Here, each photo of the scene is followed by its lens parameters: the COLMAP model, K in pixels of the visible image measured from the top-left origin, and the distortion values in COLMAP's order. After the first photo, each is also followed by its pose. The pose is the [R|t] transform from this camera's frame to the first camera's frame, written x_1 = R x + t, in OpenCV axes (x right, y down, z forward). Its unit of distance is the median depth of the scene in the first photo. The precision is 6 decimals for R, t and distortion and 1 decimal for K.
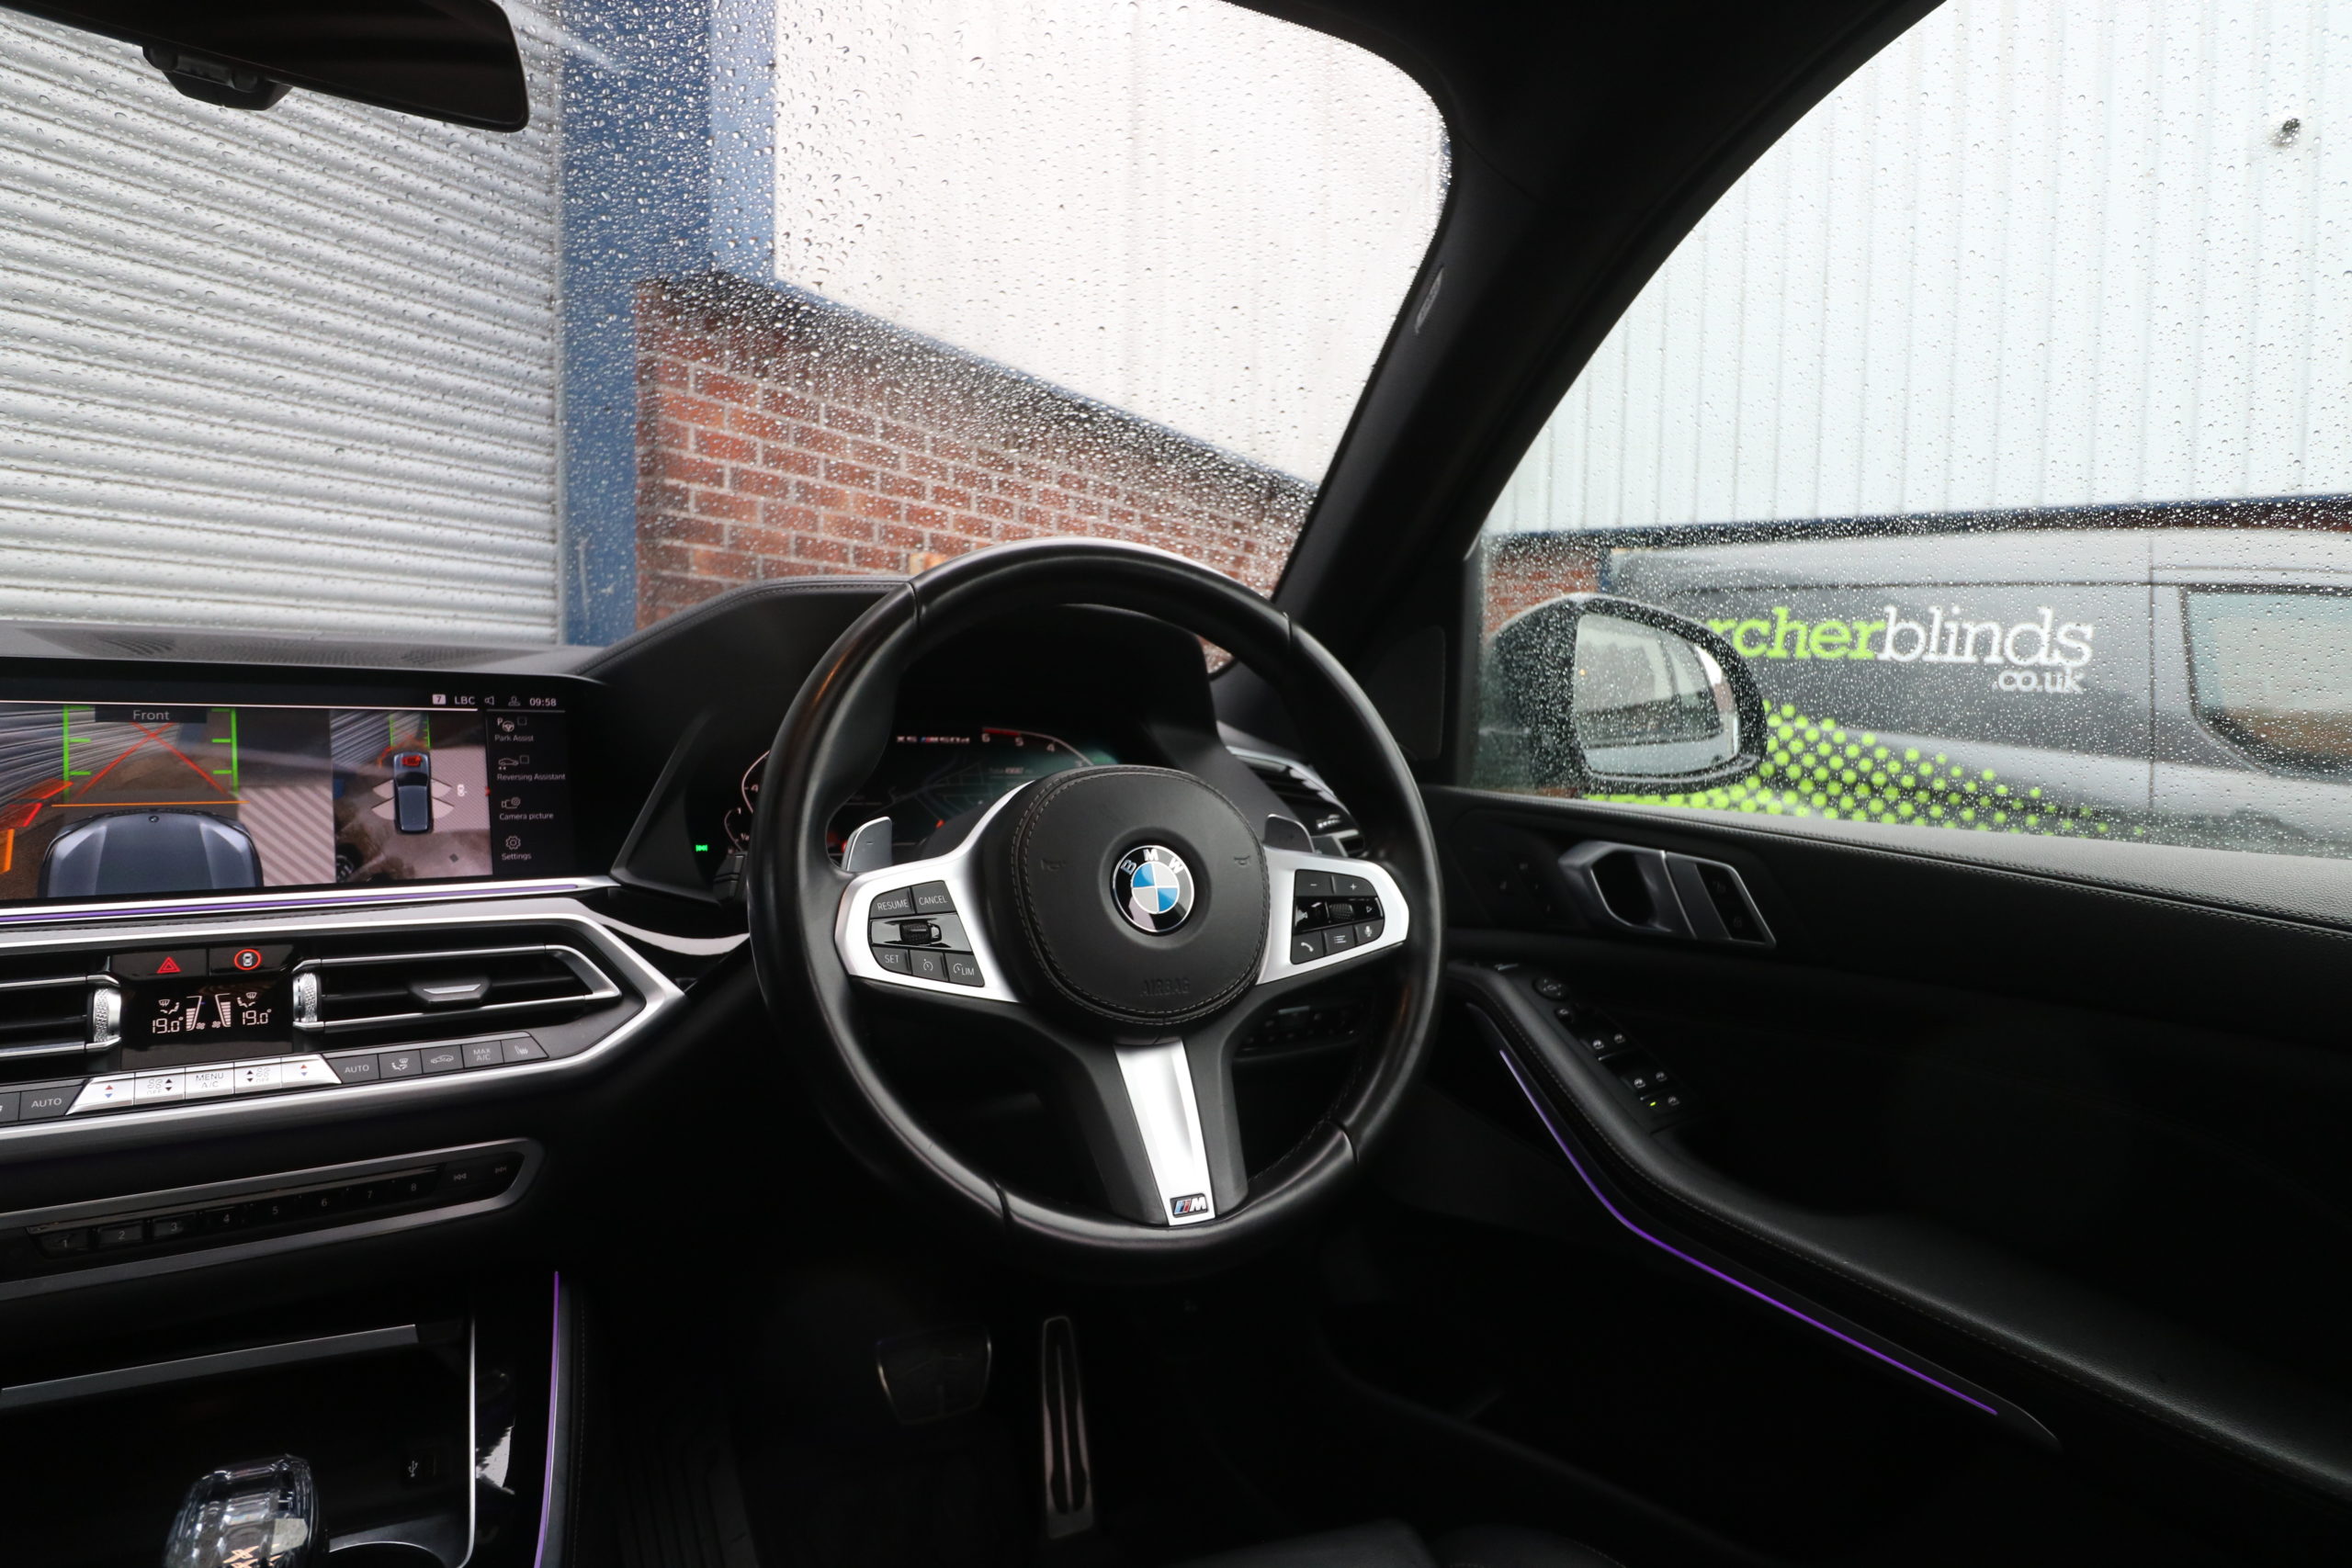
lens RADIAL K [[1300.4, 0, 1178.6], [0, 1300.4, 775.8], [0, 0, 1]] dist [-0.002444, -0.012327]
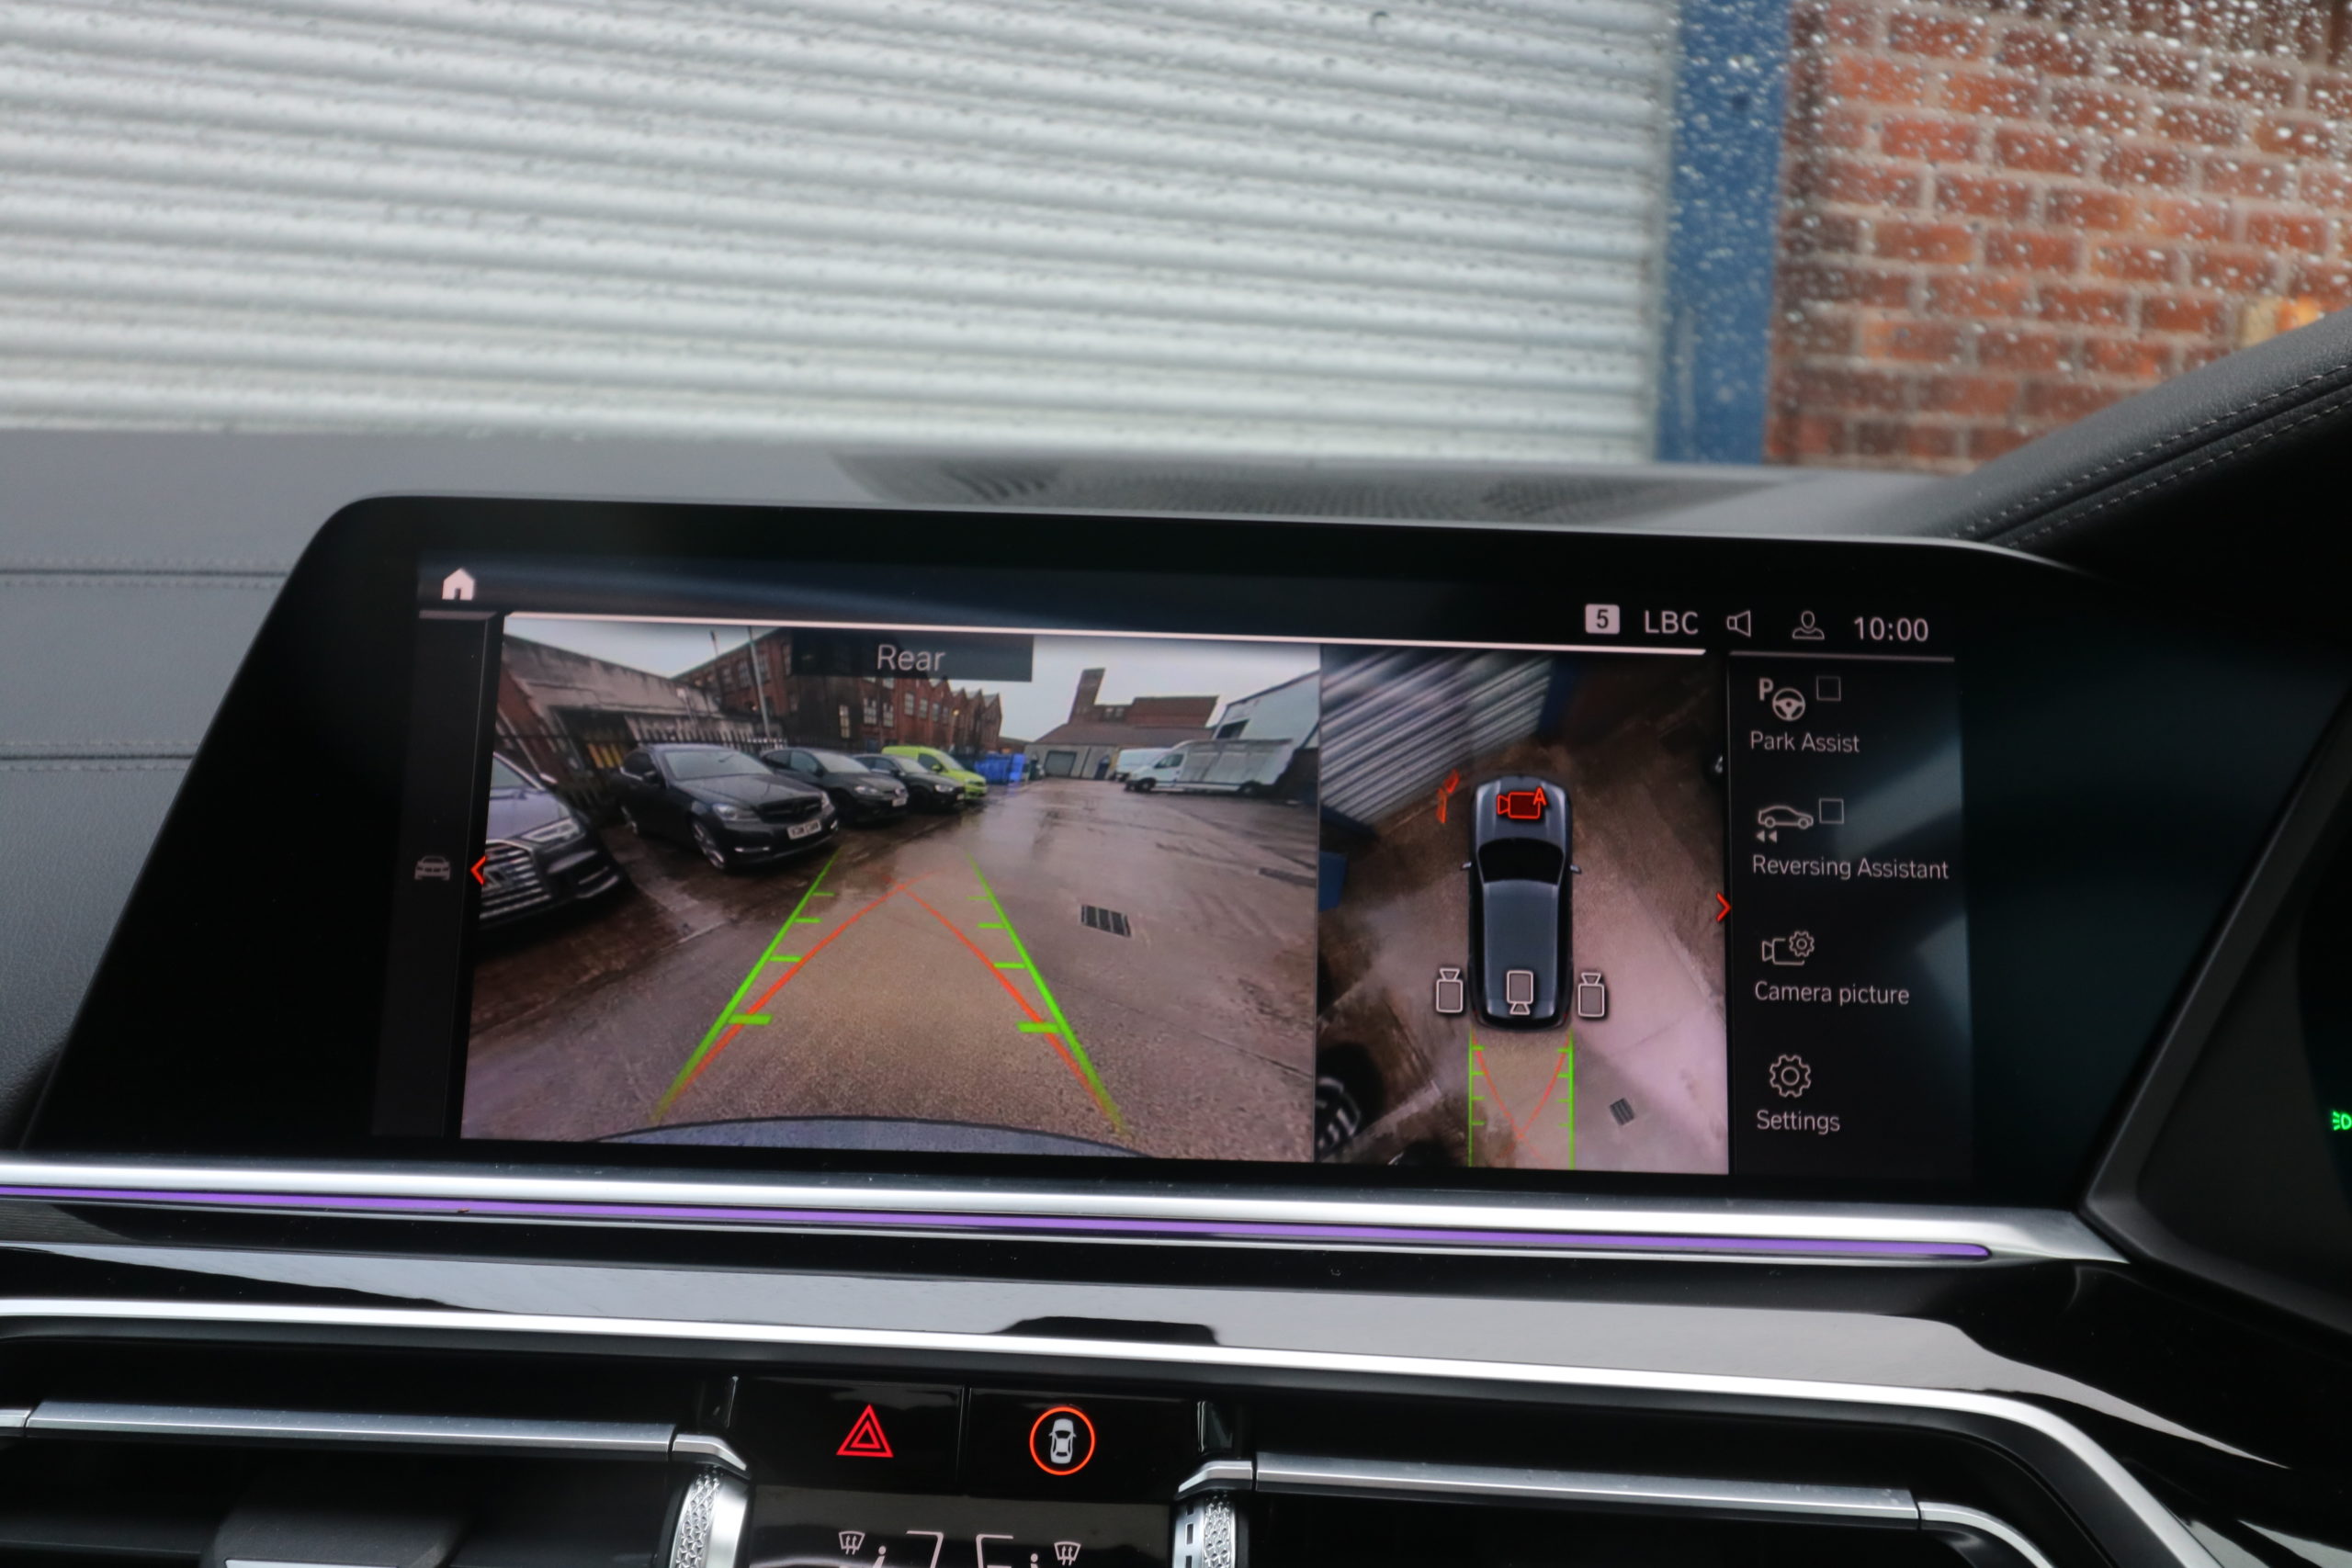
lens RADIAL K [[1830.7, 0, 1173.1], [0, 1830.7, 775.8], [0, 0, 1]] dist [0.008248, -0.010862]
pose [[0.782459, 0.076718, -0.617958, -0.366406], [-0.040941, 0.996572, 0.071883, -0.048685], [0.621354, -0.030945, 0.782918, 0.568574]]
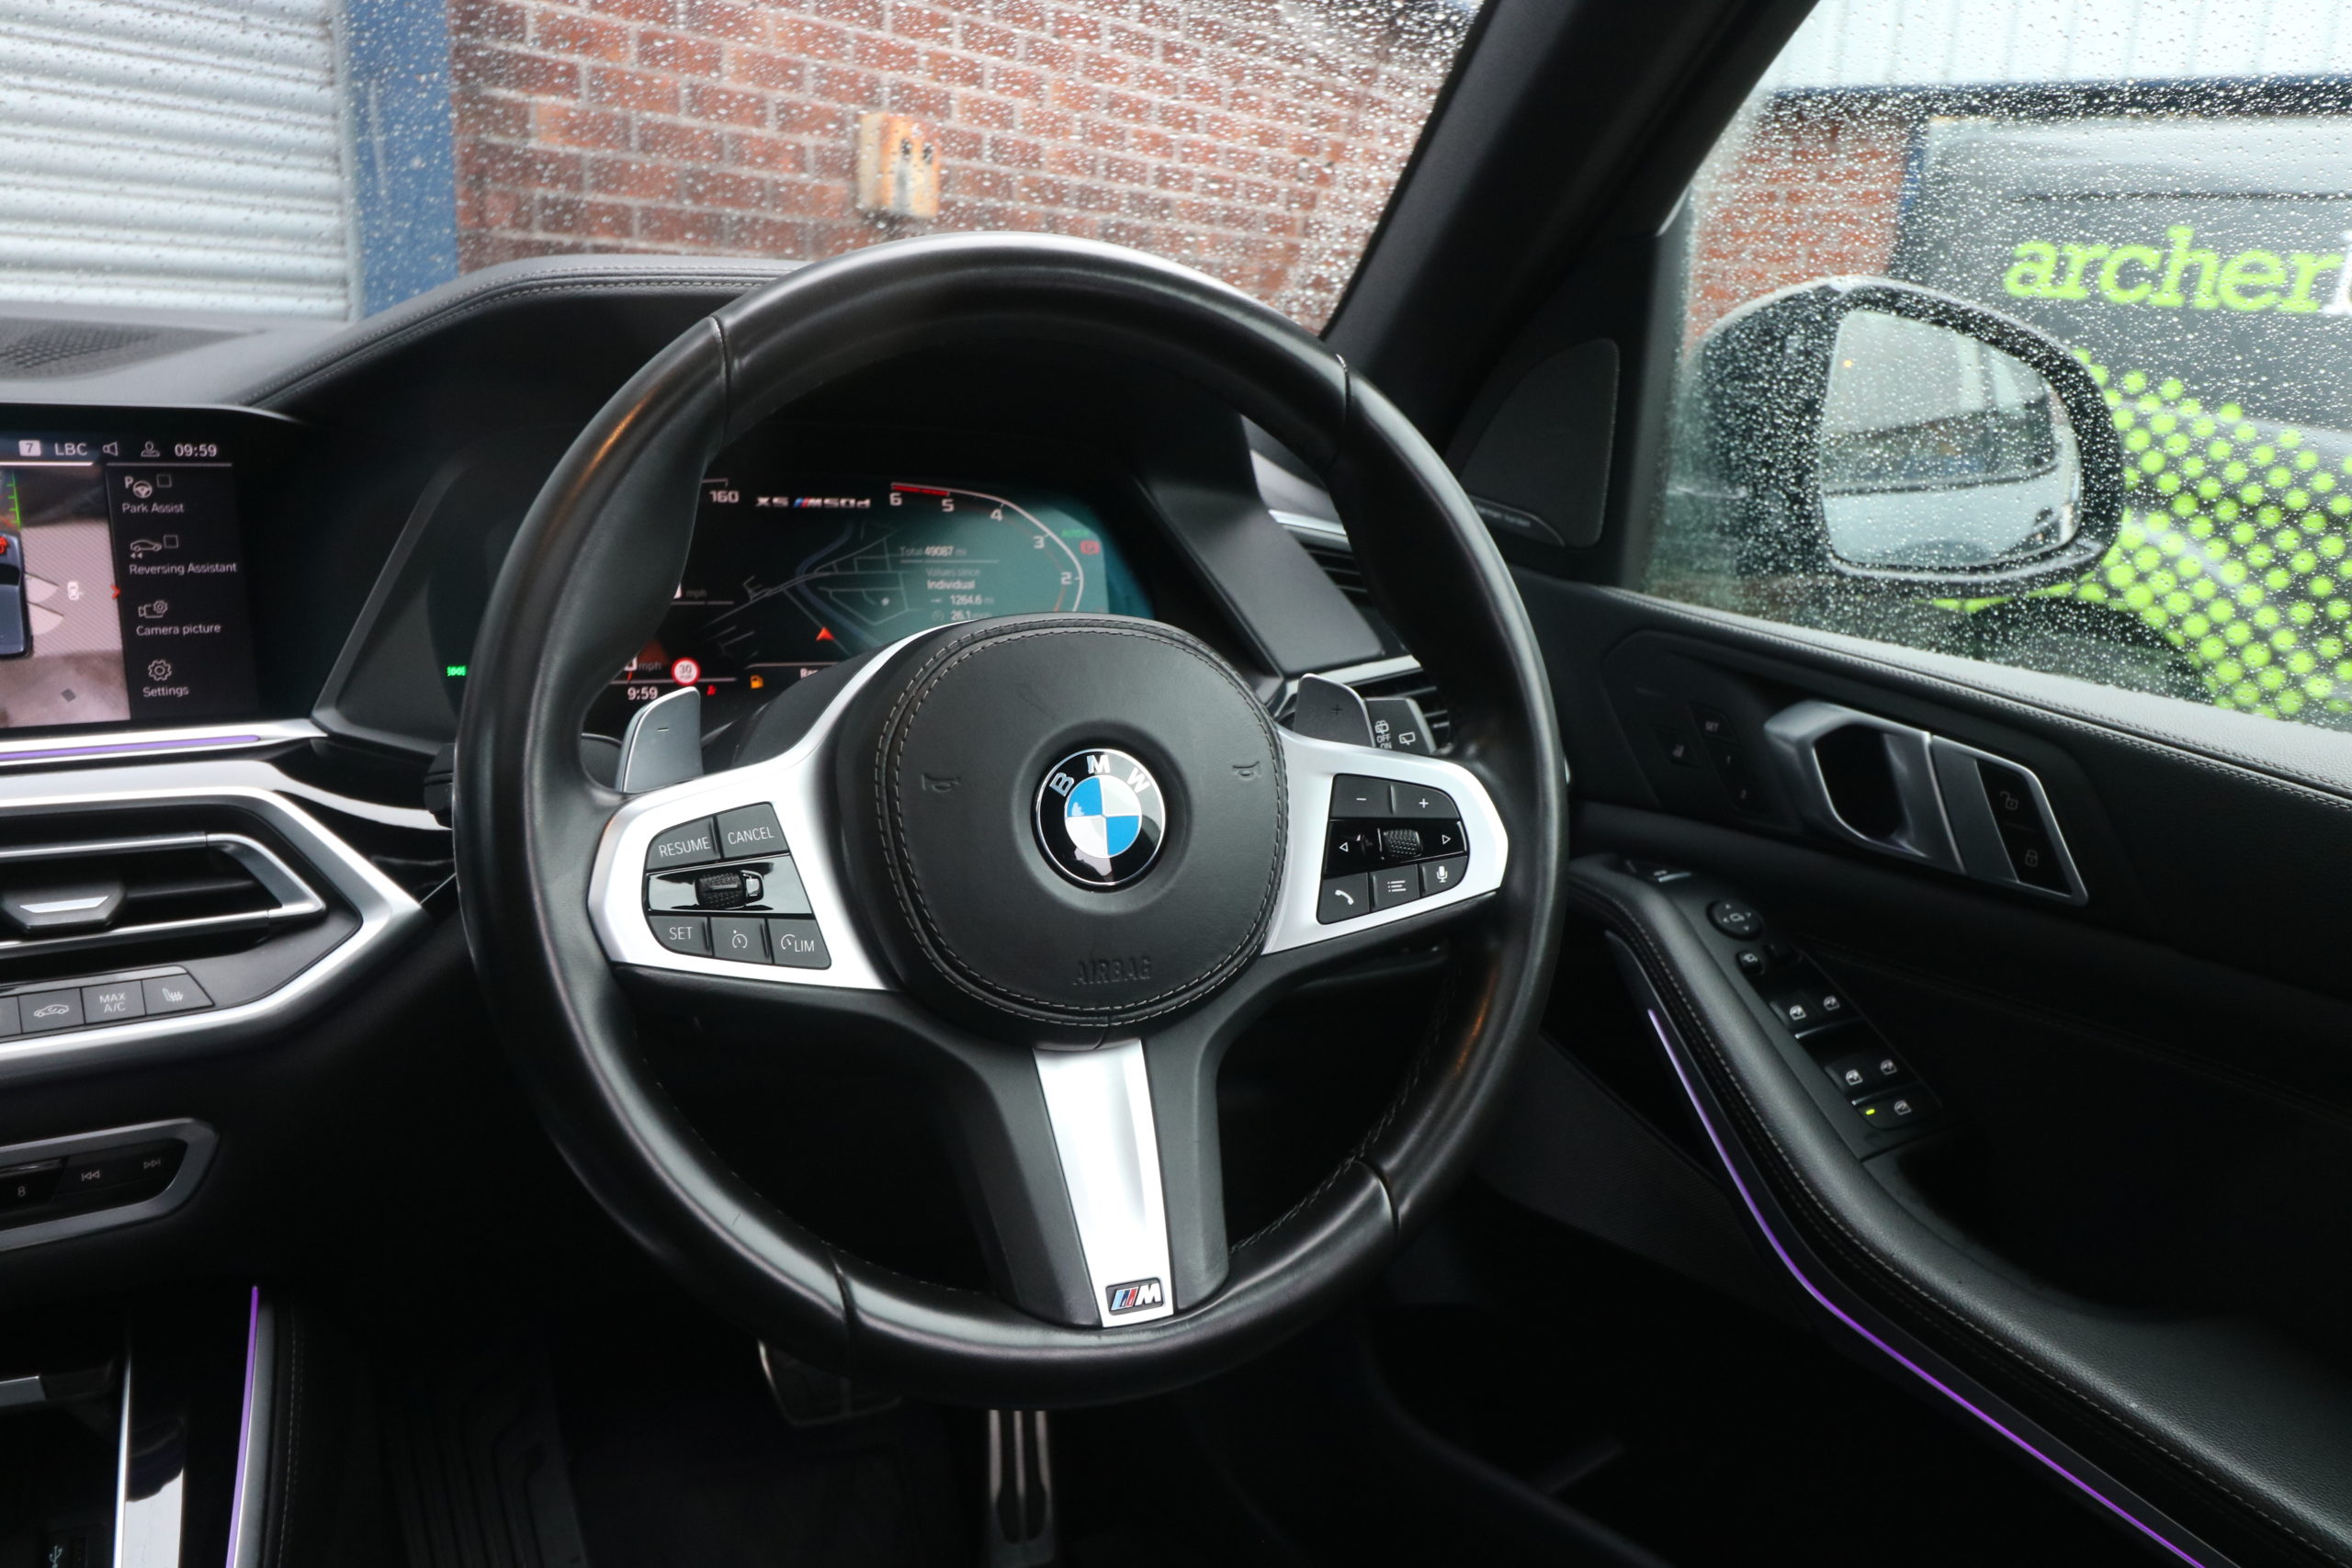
lens RADIAL K [[1830.7, 0, 1173.1], [0, 1830.7, 775.8], [0, 0, 1]] dist [0.008248, -0.010862]
pose [[0.998251, 0.040059, -0.043475, 0.046586], [-0.031334, 0.982148, 0.185483, -0.086918], [0.050130, -0.183797, 0.981685, 0.100774]]
